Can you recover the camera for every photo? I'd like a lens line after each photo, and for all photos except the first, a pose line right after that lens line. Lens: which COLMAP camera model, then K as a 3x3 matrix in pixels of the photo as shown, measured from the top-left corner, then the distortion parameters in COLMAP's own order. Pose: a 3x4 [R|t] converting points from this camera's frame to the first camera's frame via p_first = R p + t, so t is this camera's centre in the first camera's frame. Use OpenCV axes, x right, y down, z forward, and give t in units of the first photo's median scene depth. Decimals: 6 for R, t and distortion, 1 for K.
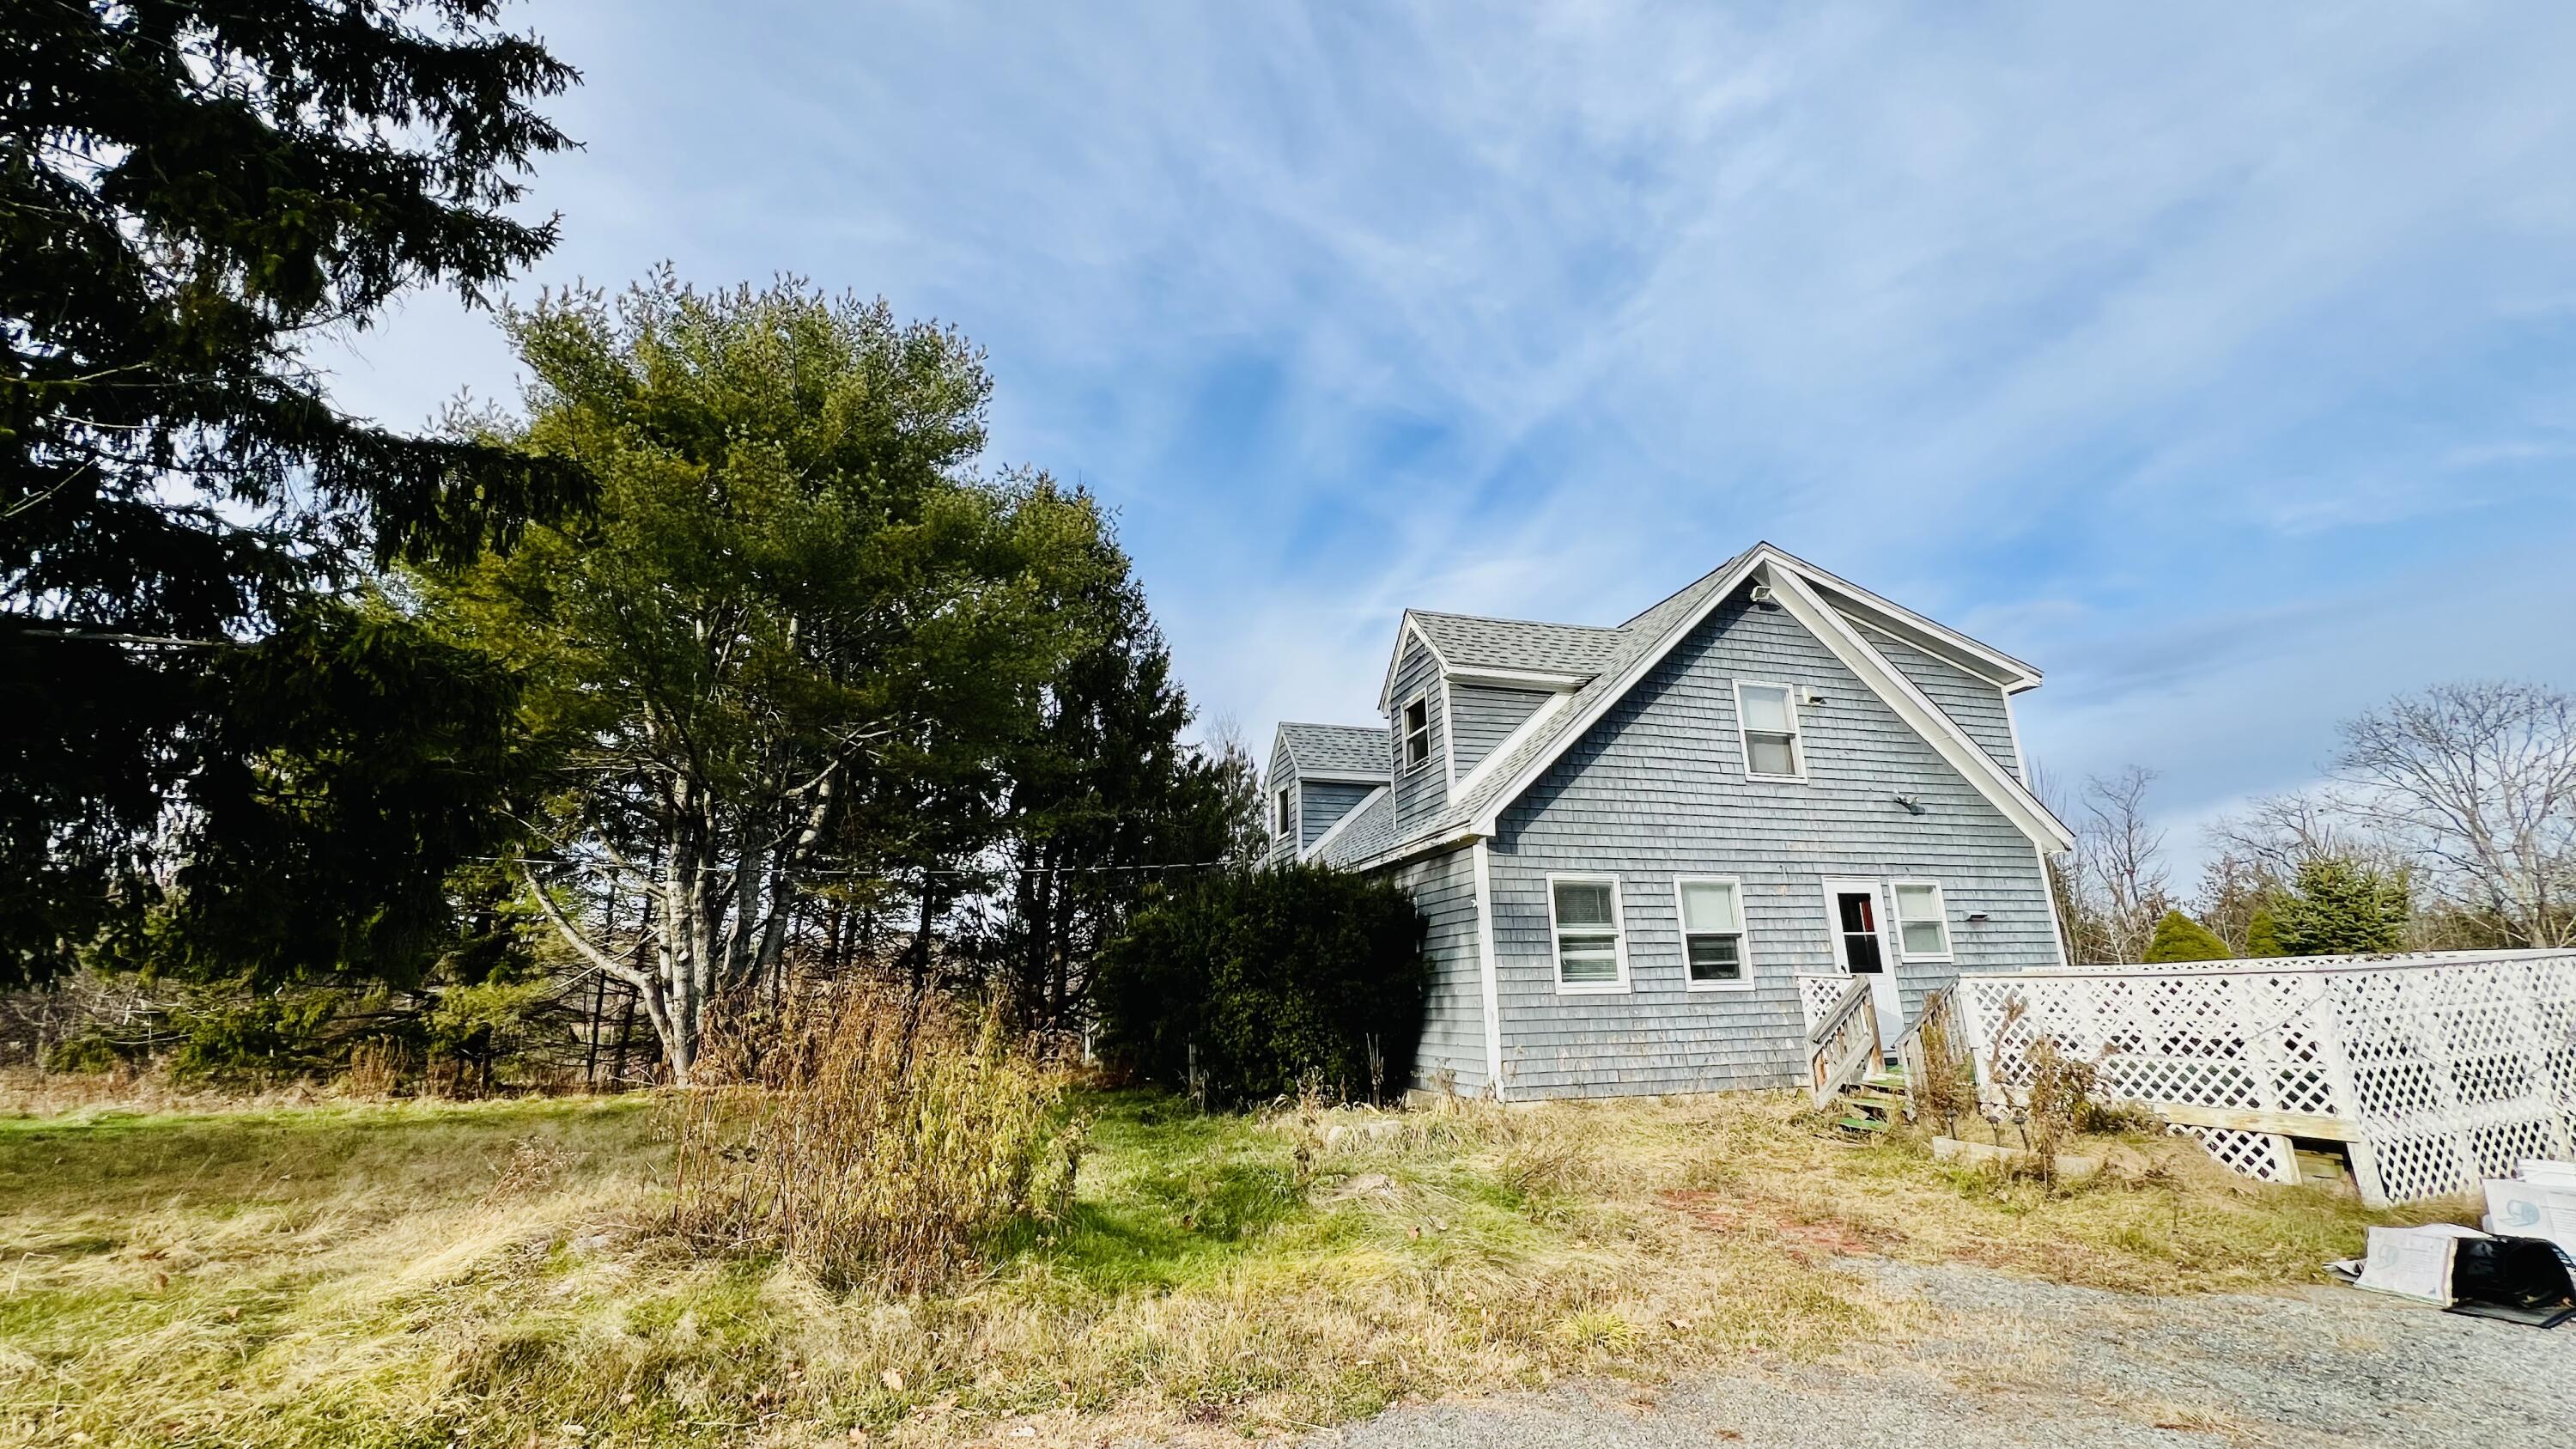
lens RADIAL K [[1018.9, 0, 1284.0], [0, 1018.9, 726.2], [0, 0, 1]] dist [-0.000929, -0.000492]
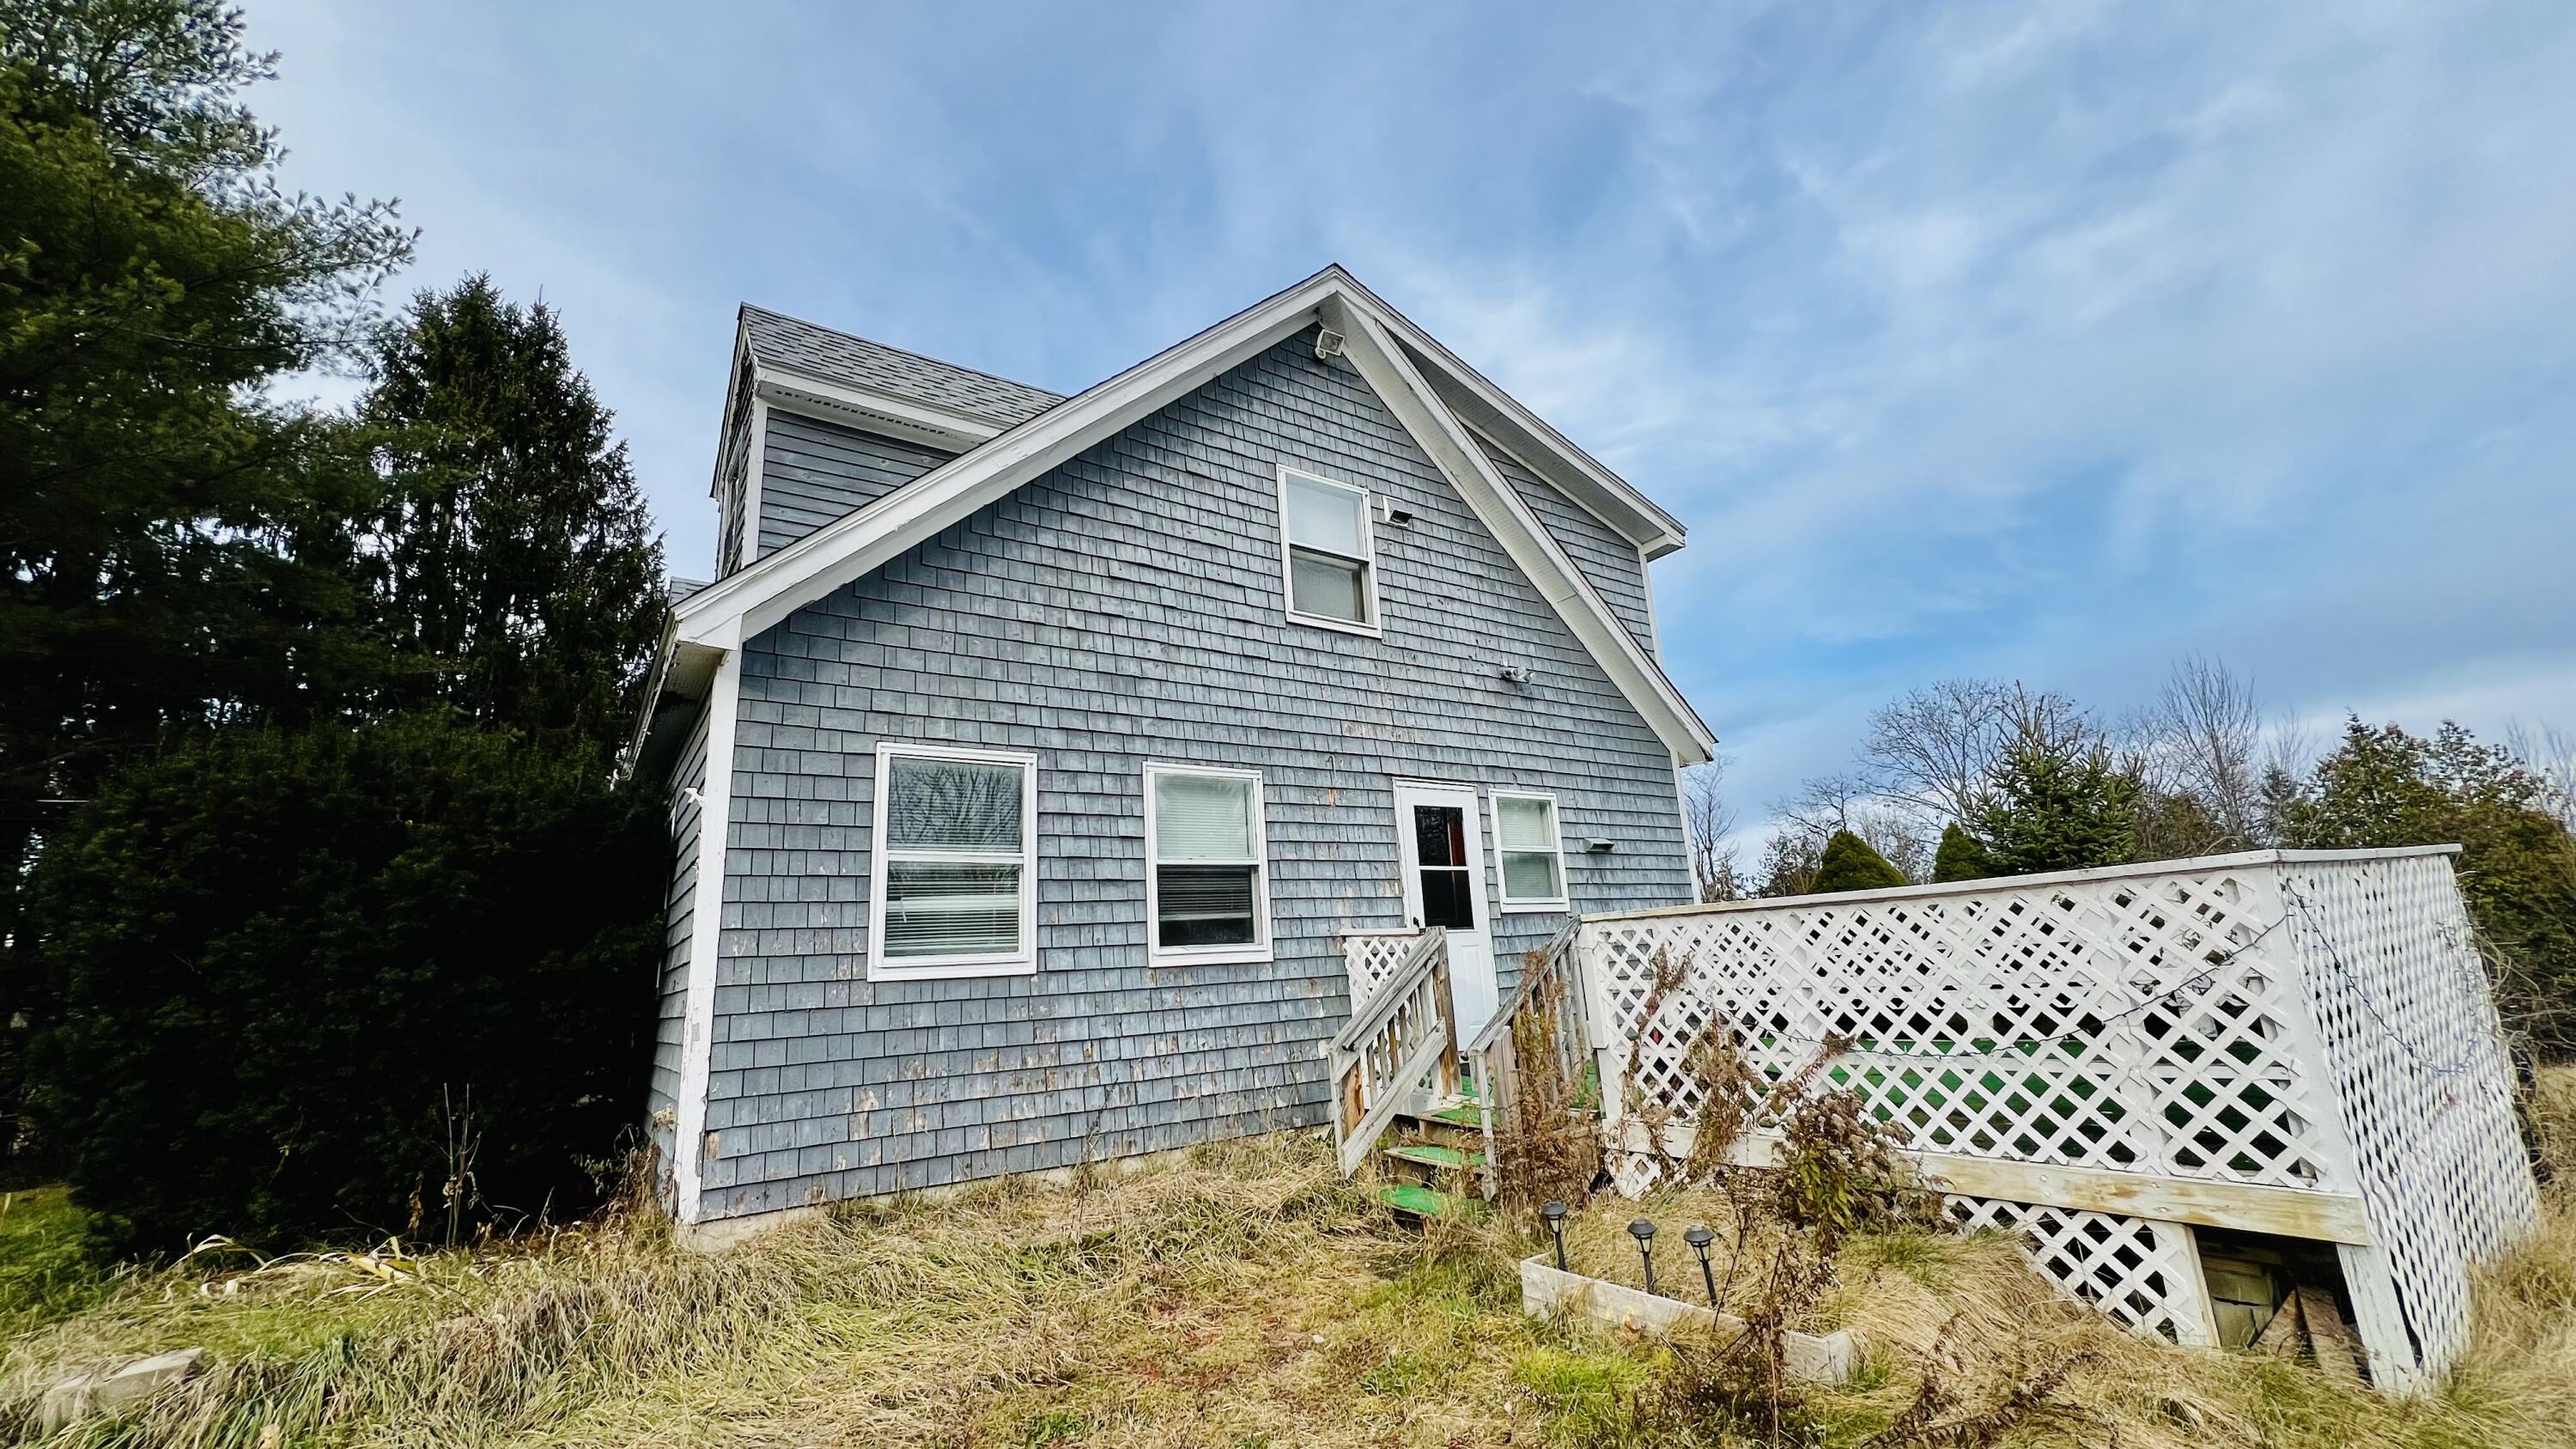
lens RADIAL K [[1018.9, 0, 1282.0], [0, 1018.9, 729.6], [0, 0, 1]] dist [-0.000929, -0.000492]
pose [[0.953294, 0.034502, 0.300066, 0.290827], [-0.037461, 0.999290, 0.004110, 0.125119], [-0.299711, -0.015159, 0.953910, 0.447770]]
